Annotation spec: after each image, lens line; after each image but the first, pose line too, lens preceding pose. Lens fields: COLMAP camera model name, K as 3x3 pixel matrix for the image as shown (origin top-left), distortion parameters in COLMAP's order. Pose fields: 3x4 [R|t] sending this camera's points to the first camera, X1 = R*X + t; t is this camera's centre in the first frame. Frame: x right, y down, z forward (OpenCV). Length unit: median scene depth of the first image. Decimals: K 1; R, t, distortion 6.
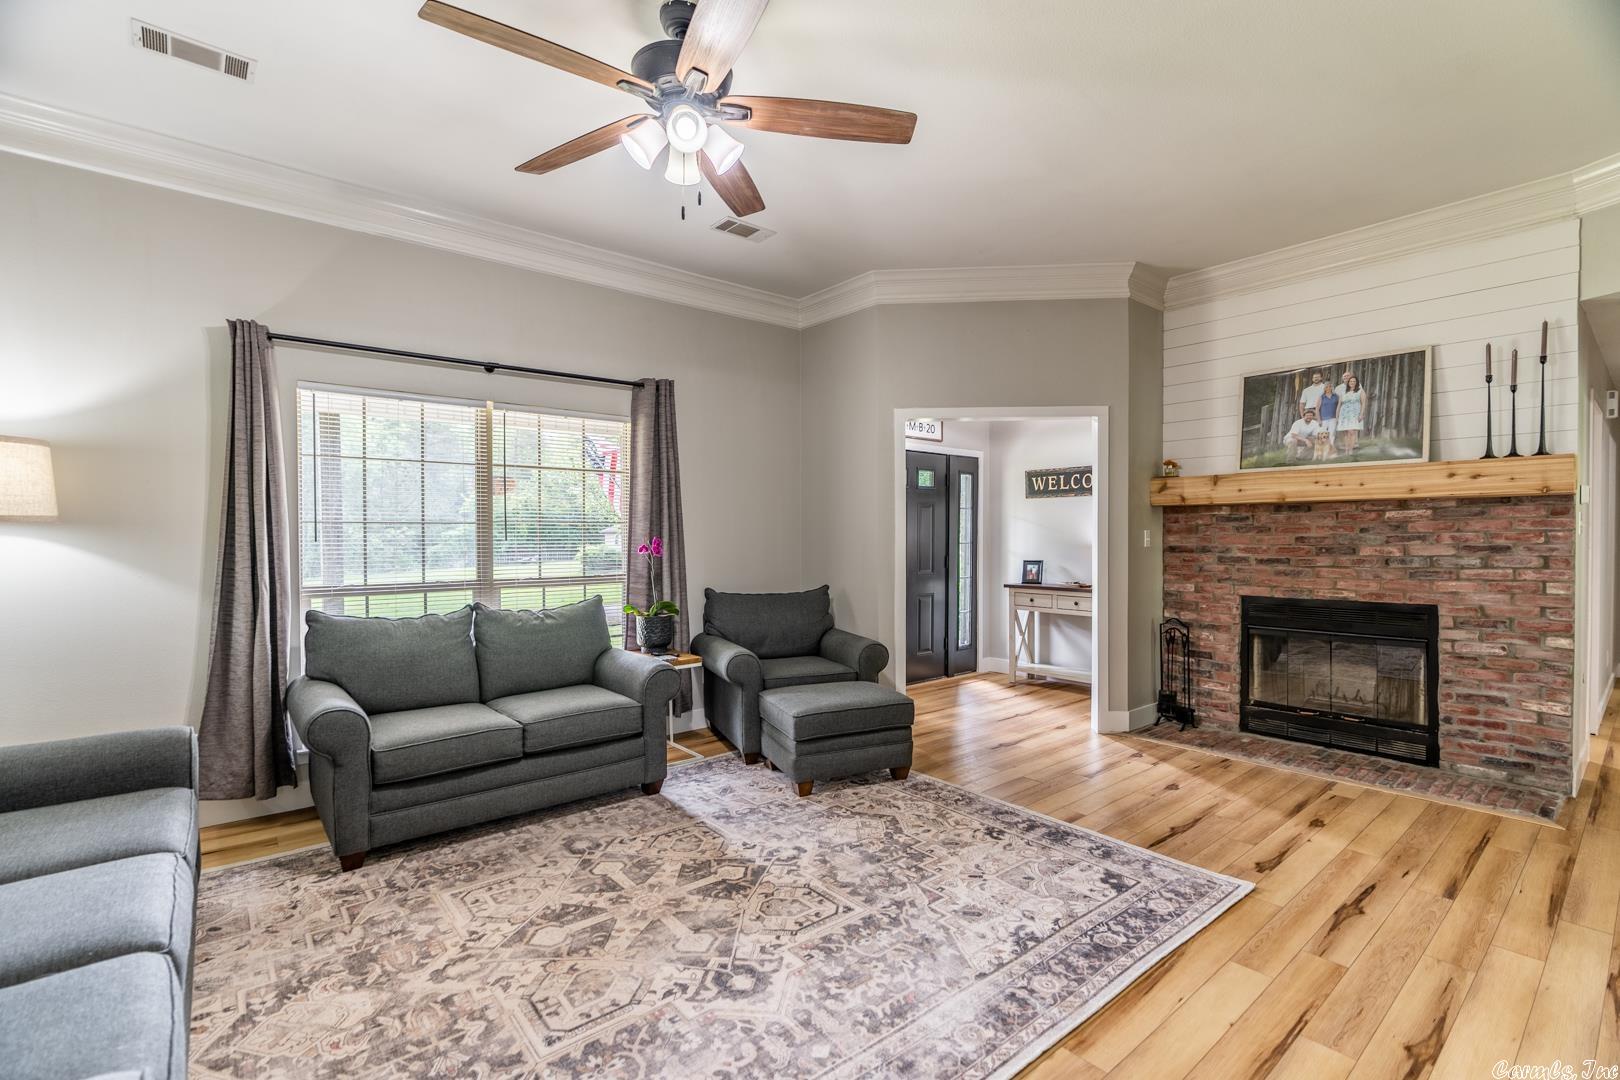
lens RADIAL K [[730.0, 0, 812.3], [0, 730.0, 542.2], [0, 0, 1]] dist [-0.012956, 0.004111]
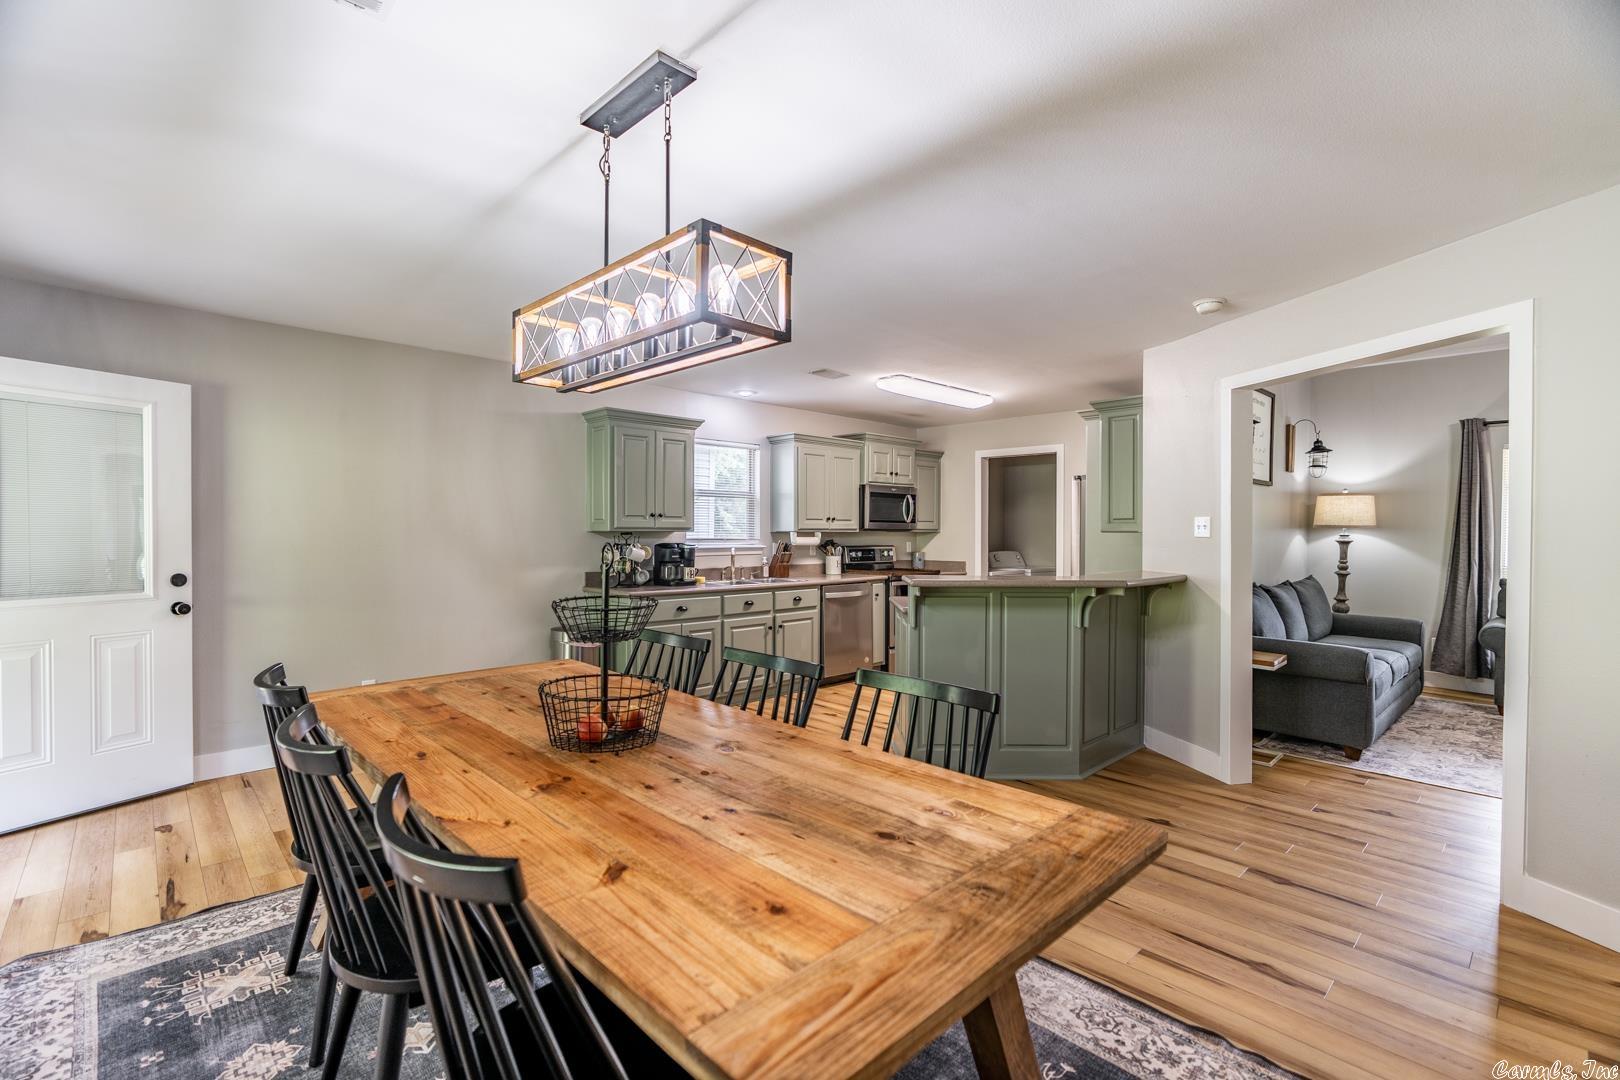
lens RADIAL K [[730.0, 0, 806.5], [0, 730.0, 543.1], [0, 0, 1]] dist [-0.012956, 0.004111]
pose [[0.069847, 0.021002, -0.997337, 1.047010], [-0.021742, 0.999573, 0.019527, 0.013755], [0.997321, 0.020320, 0.070273, -0.894447]]
